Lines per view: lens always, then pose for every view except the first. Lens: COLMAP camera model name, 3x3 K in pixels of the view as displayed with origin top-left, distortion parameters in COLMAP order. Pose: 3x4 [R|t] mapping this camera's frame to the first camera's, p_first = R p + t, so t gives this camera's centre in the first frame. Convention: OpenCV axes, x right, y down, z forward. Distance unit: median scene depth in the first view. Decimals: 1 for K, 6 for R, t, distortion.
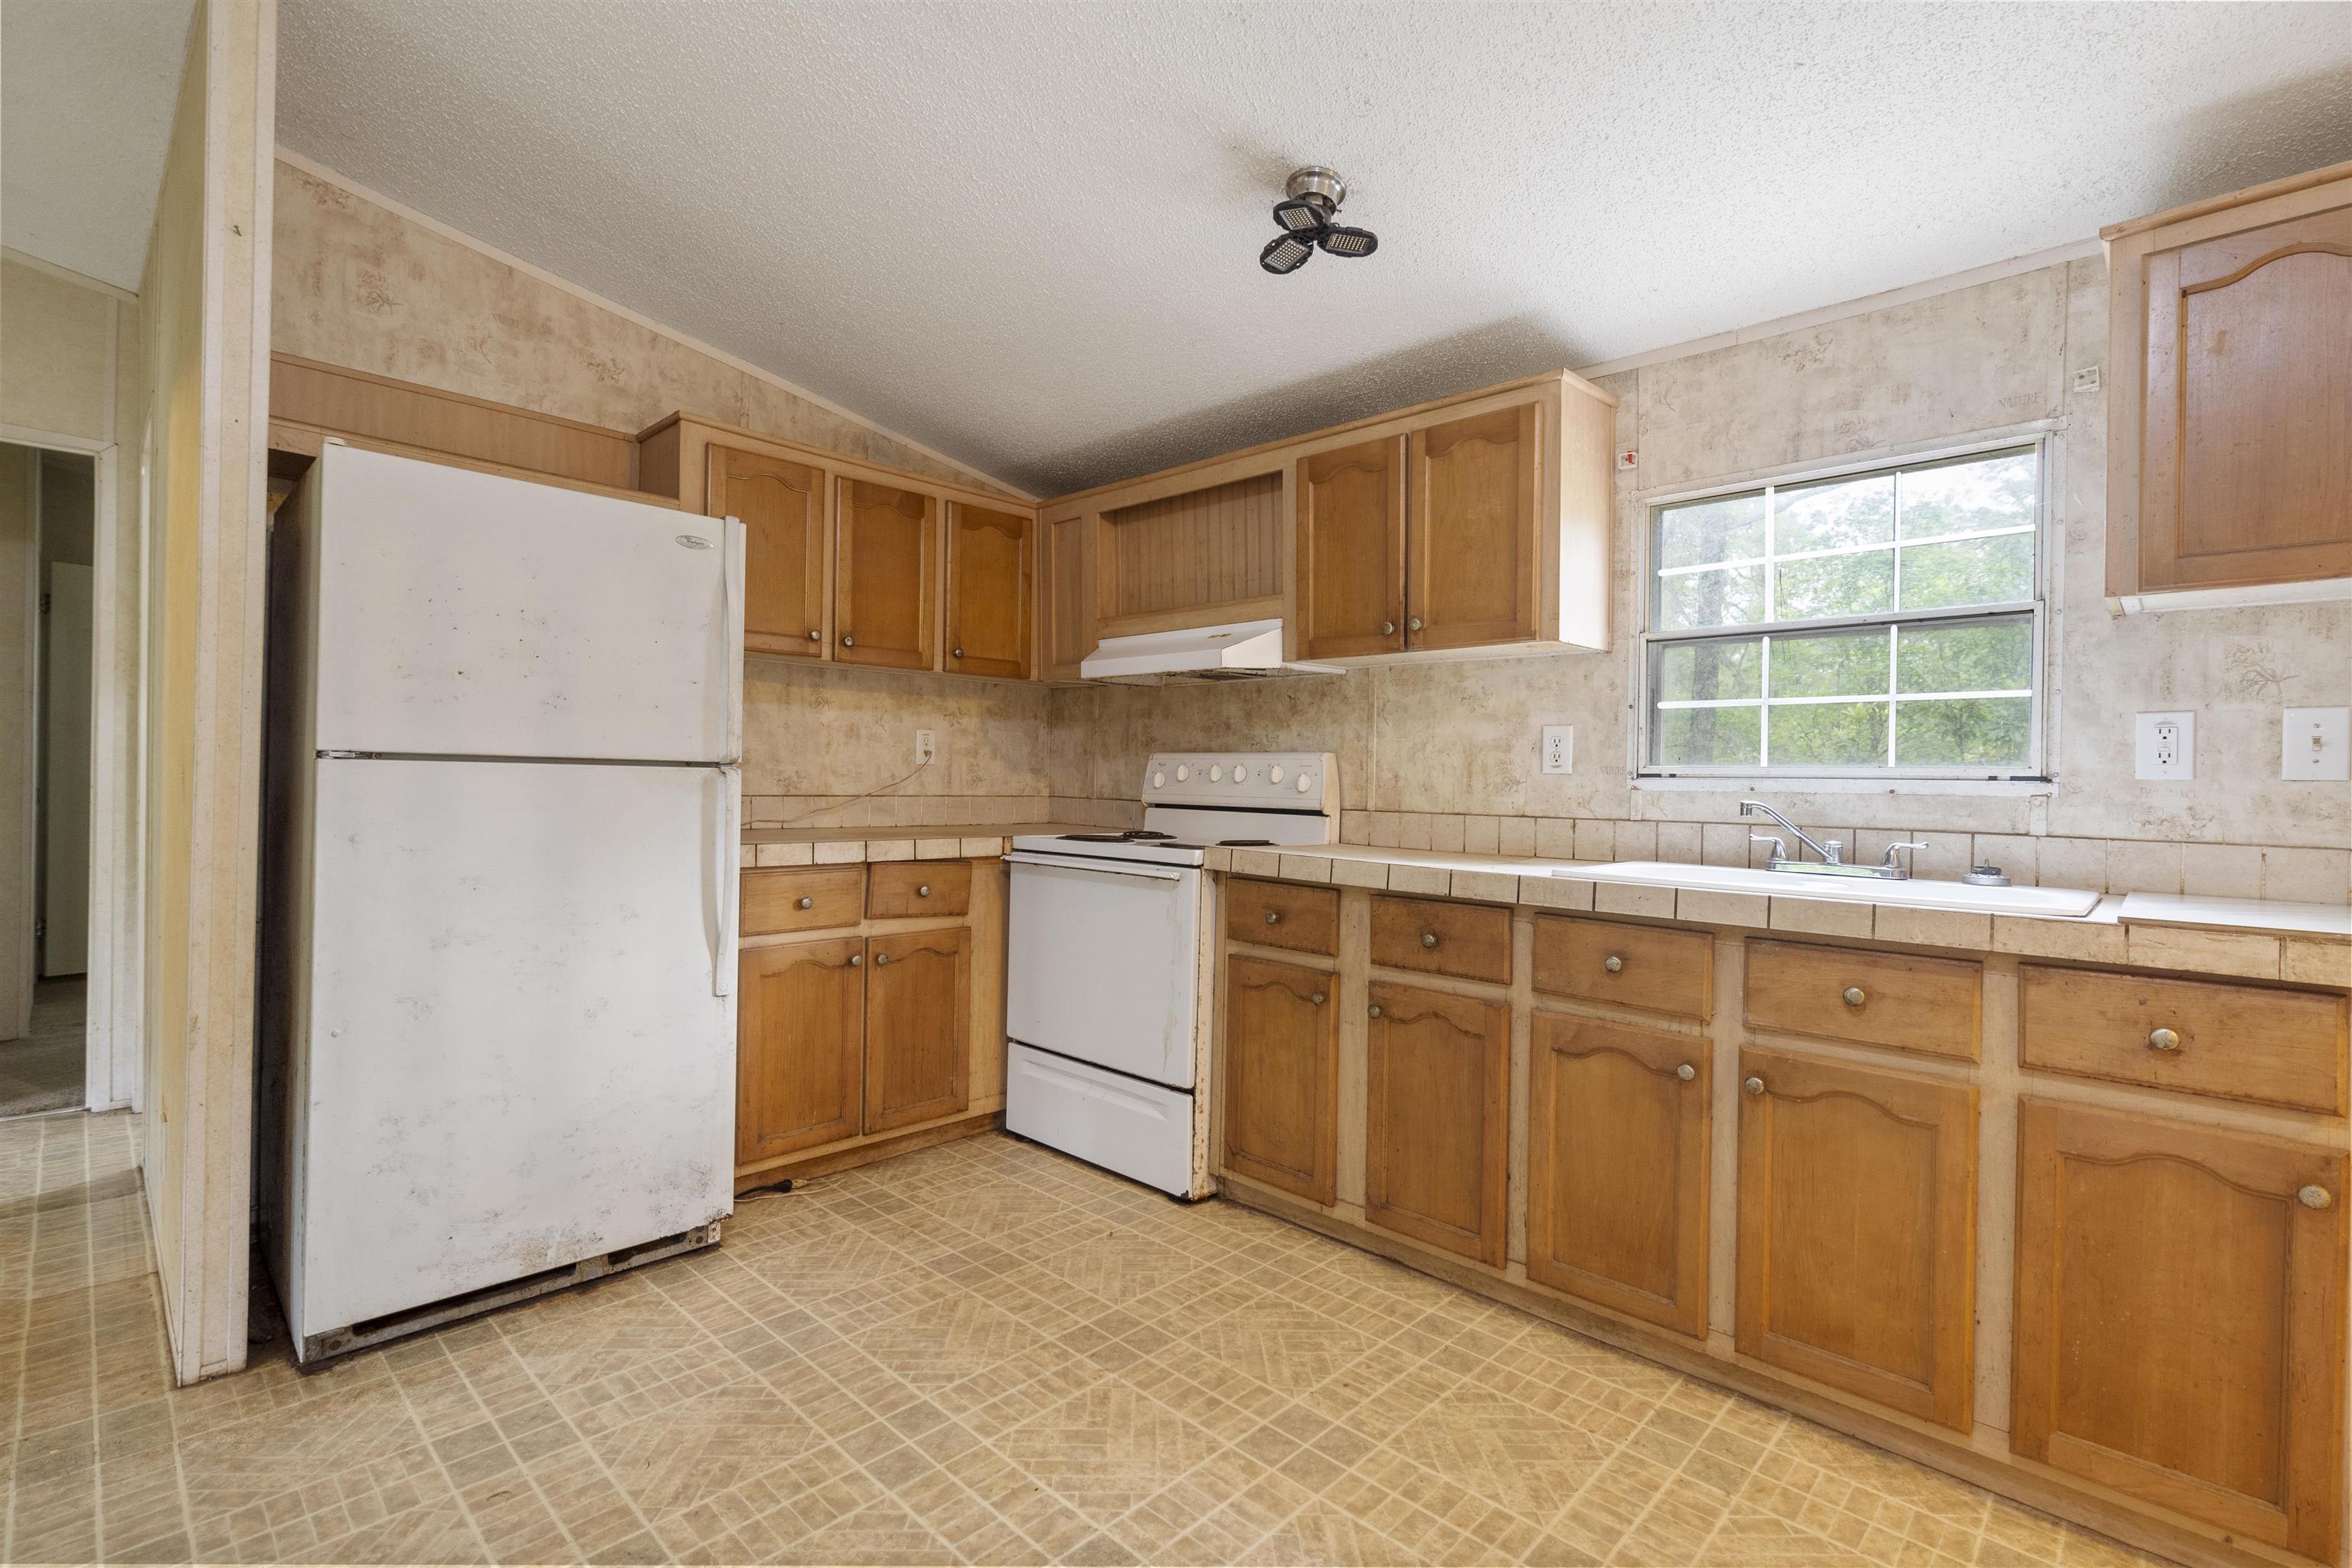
lens RADIAL K [[1070.4, 0, 1172.9], [0, 1070.4, 779.7], [0, 0, 1]] dist [-0.007095, 0.003862]
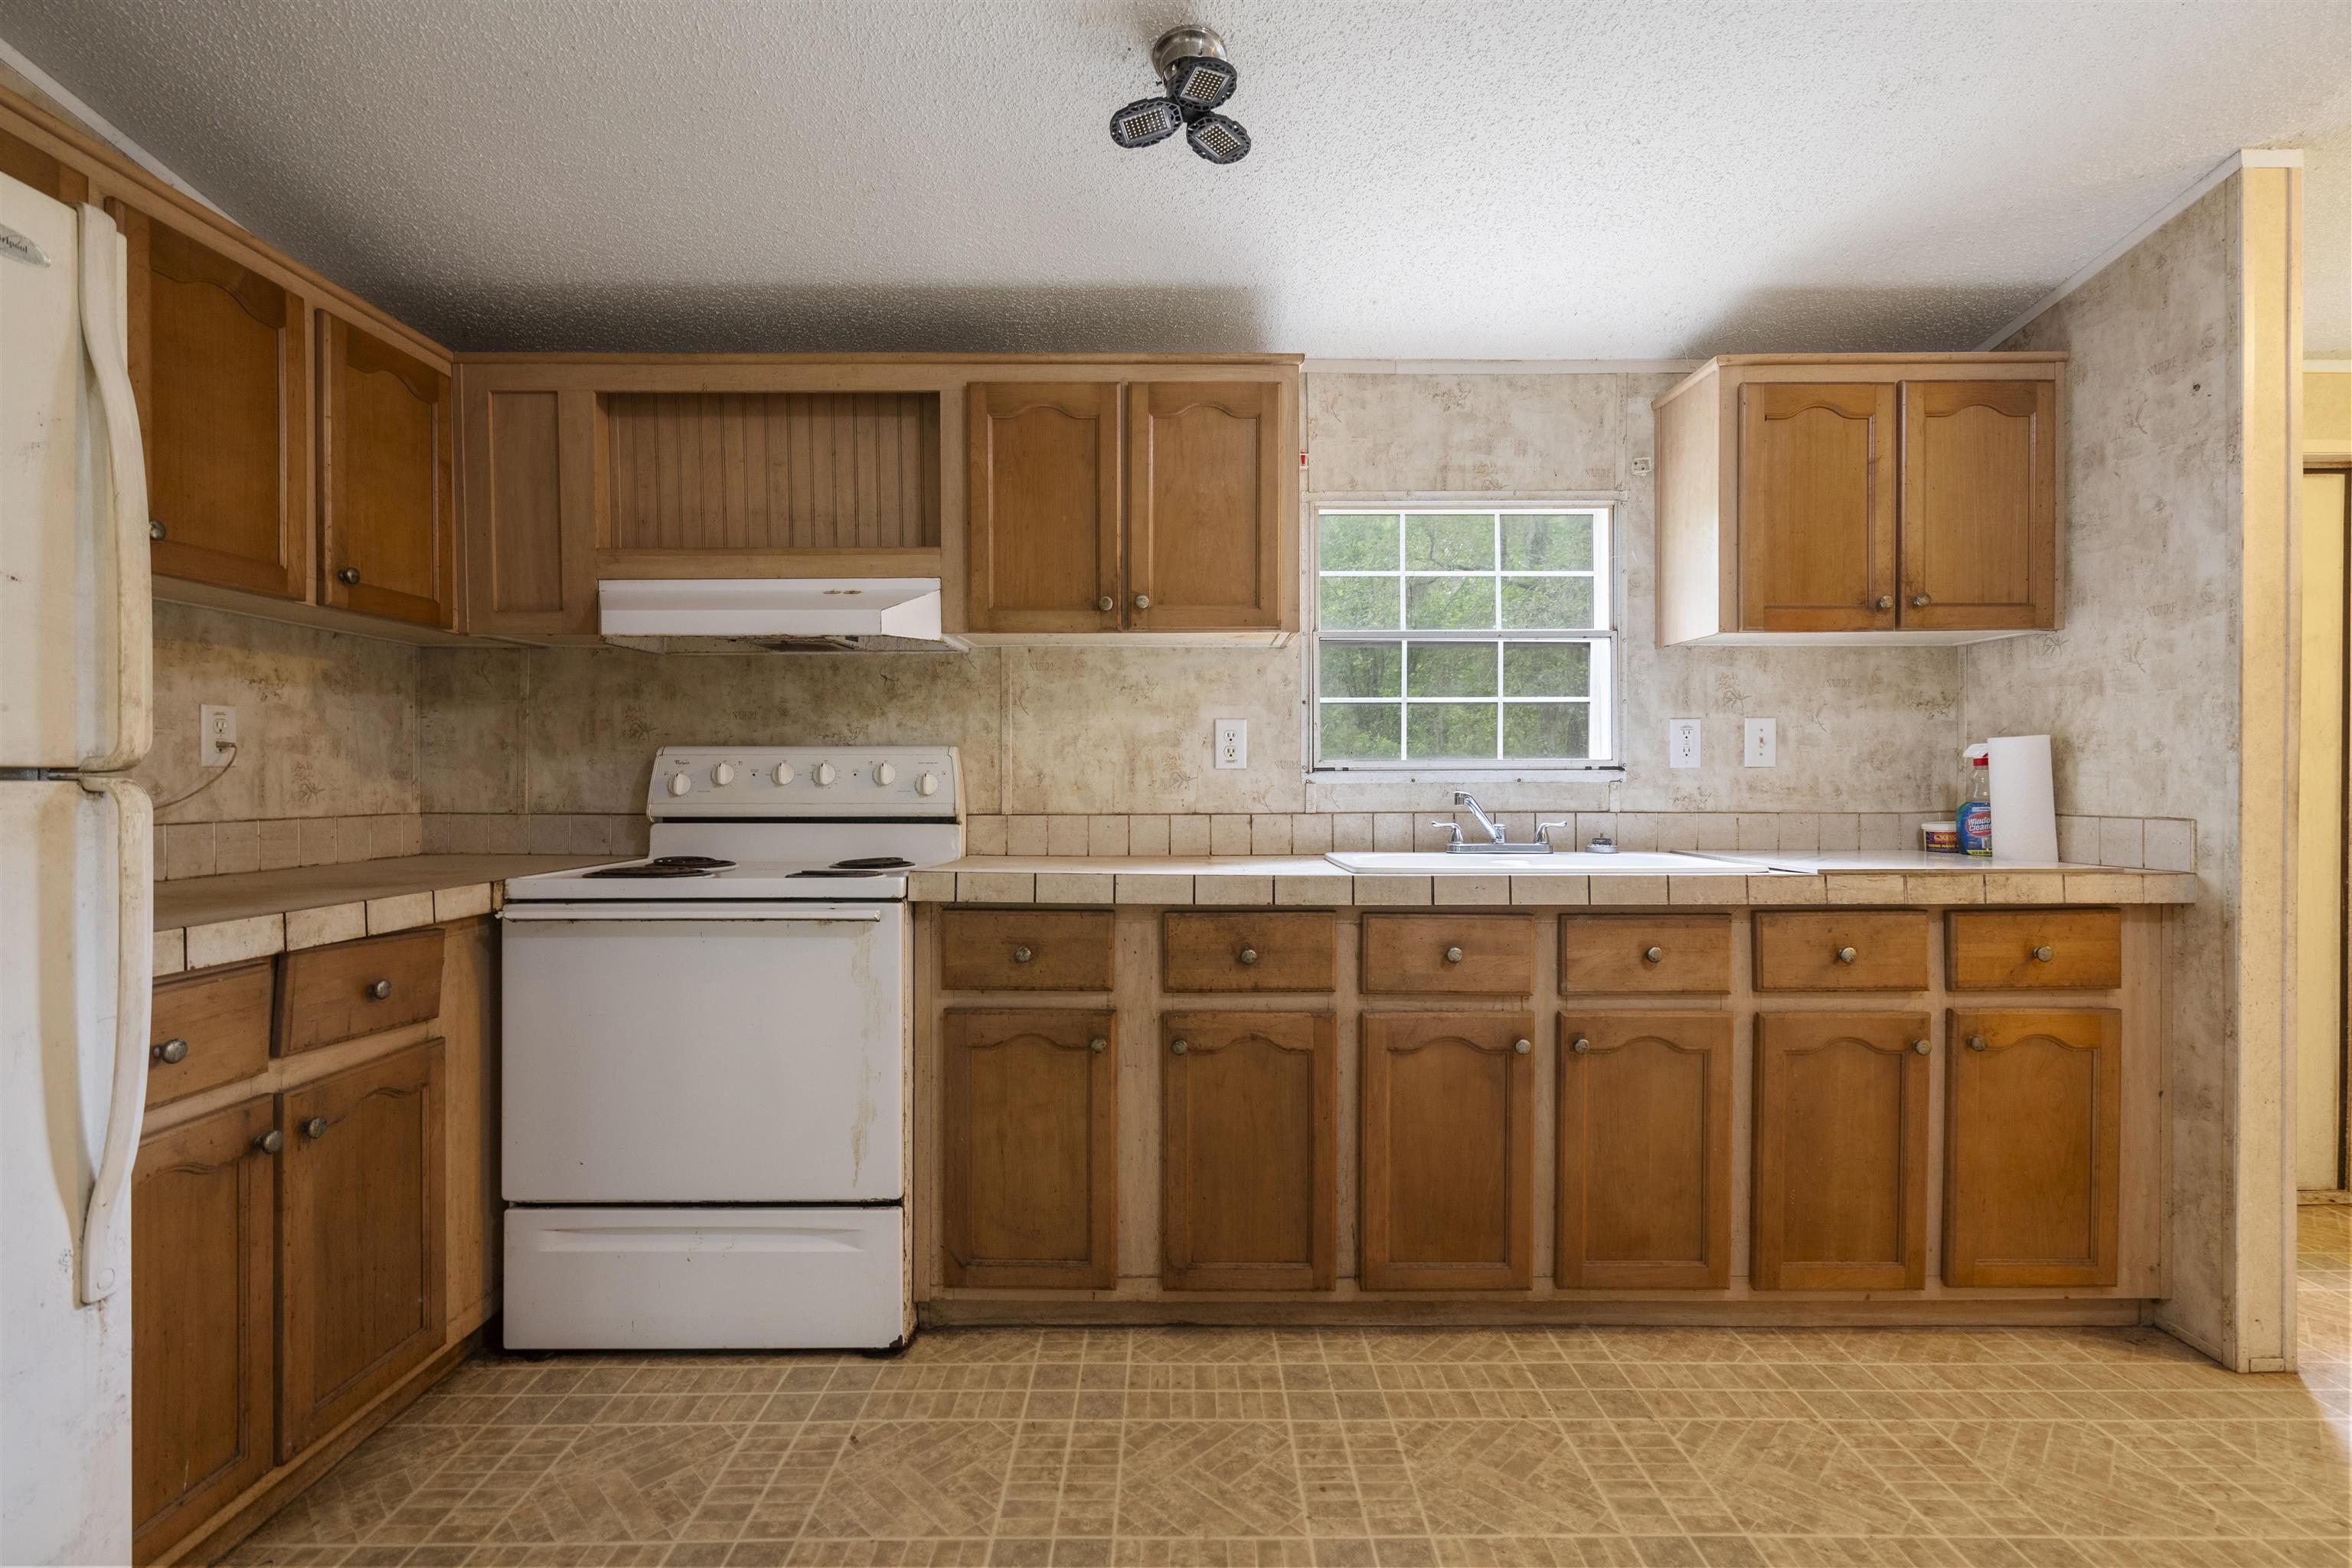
lens RADIAL K [[1070.4, 0, 1180.0], [0, 1070.4, 780.2], [0, 0, 1]] dist [-0.007095, 0.003862]
pose [[0.717496, -0.020135, 0.696271, -0.388236], [0.015892, 0.999795, 0.012536, -0.009002], [-0.696381, 0.002071, 0.717669, 0.360026]]
